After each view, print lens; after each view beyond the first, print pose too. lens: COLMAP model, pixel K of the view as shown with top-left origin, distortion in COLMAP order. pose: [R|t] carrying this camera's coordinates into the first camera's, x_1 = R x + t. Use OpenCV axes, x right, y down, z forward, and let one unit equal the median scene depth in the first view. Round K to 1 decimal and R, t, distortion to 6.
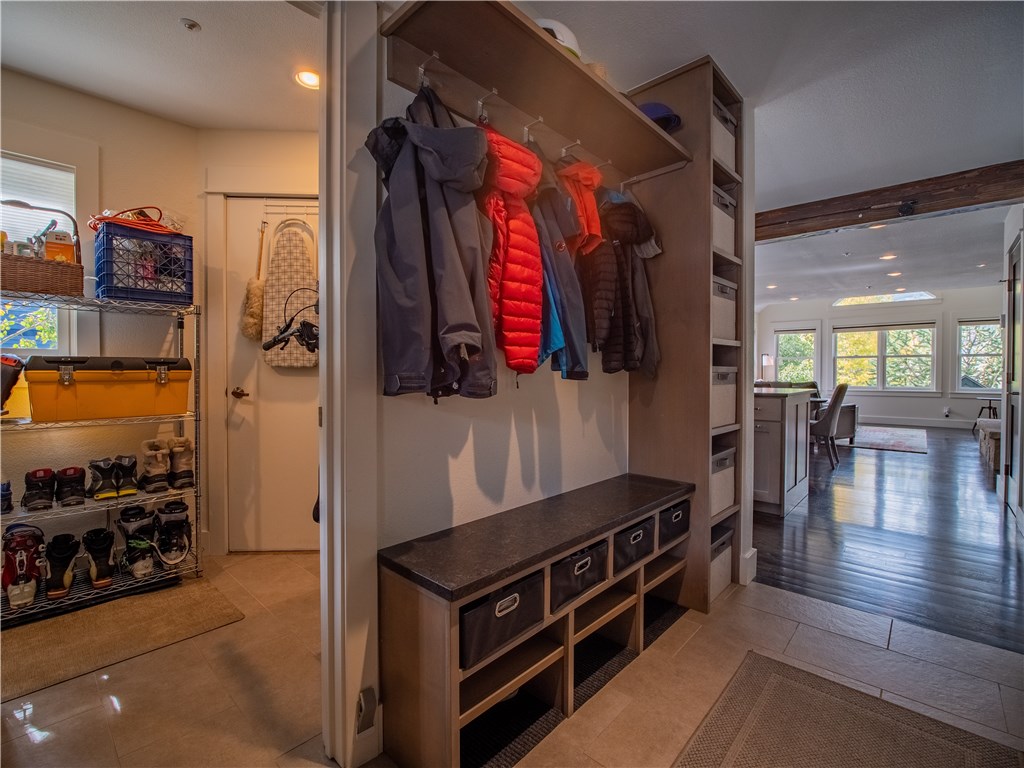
lens RADIAL K [[468.8, 0, 512.7], [0, 468.8, 379.2], [0, 0, 1]] dist [-0.013165, -0.003440]
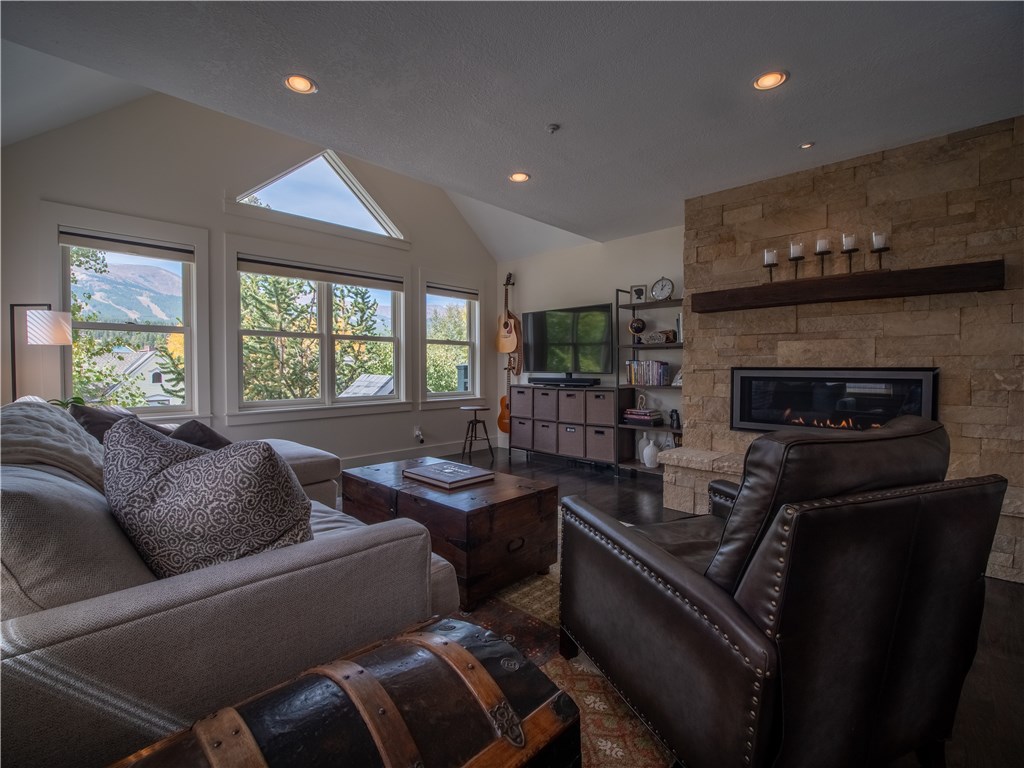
lens RADIAL K [[468.8, 0, 512.2], [0, 468.8, 379.7], [0, 0, 1]] dist [-0.013165, -0.003440]
pose [[0.006634, -0.031223, 0.999490, 0.308857], [0.016200, 0.999385, 0.031112, -0.015717], [-0.999847, 0.015985, 0.007136, 0.807743]]
